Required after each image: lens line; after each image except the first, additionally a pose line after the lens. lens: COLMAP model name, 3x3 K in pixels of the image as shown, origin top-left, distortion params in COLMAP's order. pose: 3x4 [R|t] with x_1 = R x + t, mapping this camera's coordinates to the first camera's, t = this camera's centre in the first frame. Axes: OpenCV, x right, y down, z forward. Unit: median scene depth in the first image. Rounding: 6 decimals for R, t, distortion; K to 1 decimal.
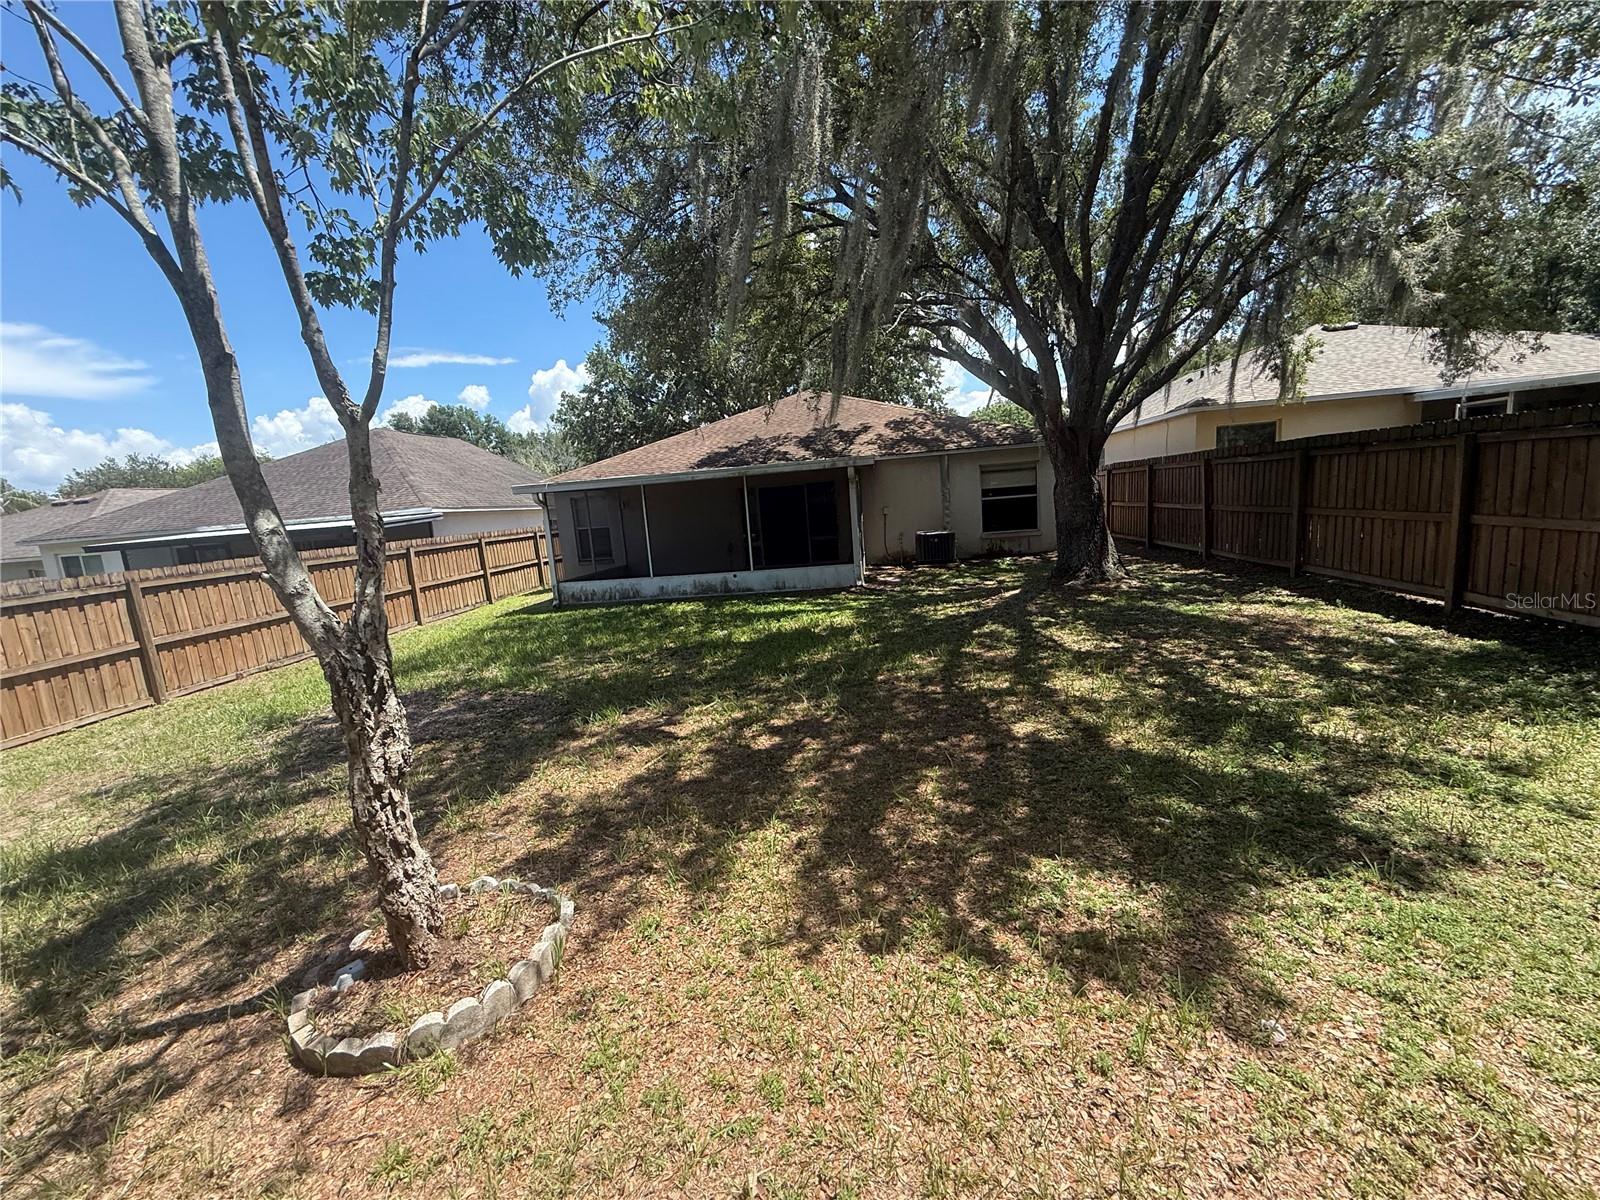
lens RADIAL K [[638.1, 0, 800.0], [0, 638.1, 600.0], [0, 0, 1]] dist [-0.000627, -0.000369]
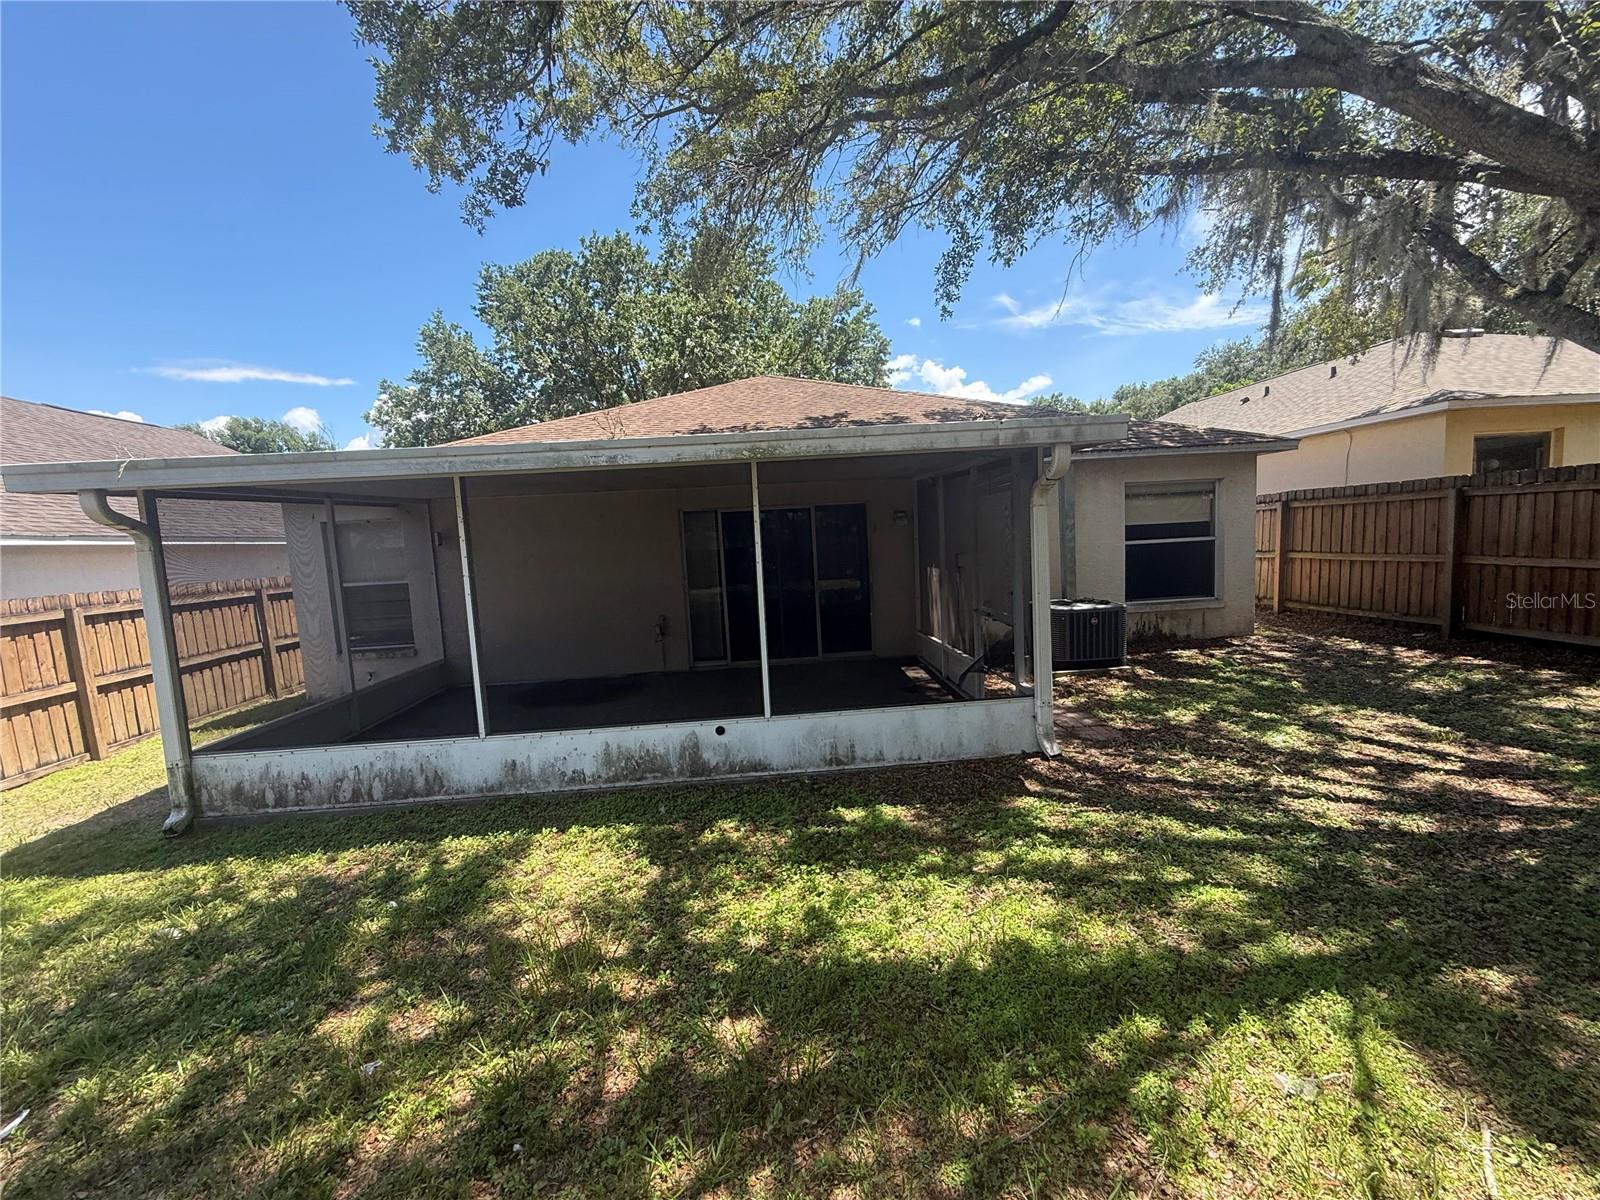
lens RADIAL K [[644.8, 0, 800.0], [0, 644.8, 600.0], [0, 0, 1]] dist [0.000043, 0.000009]
pose [[0.983184, 0.006442, 0.182503, -0.099096], [0.006348, 0.997568, -0.069412, -0.068868], [-0.182506, 0.069404, 0.980752, 0.486560]]
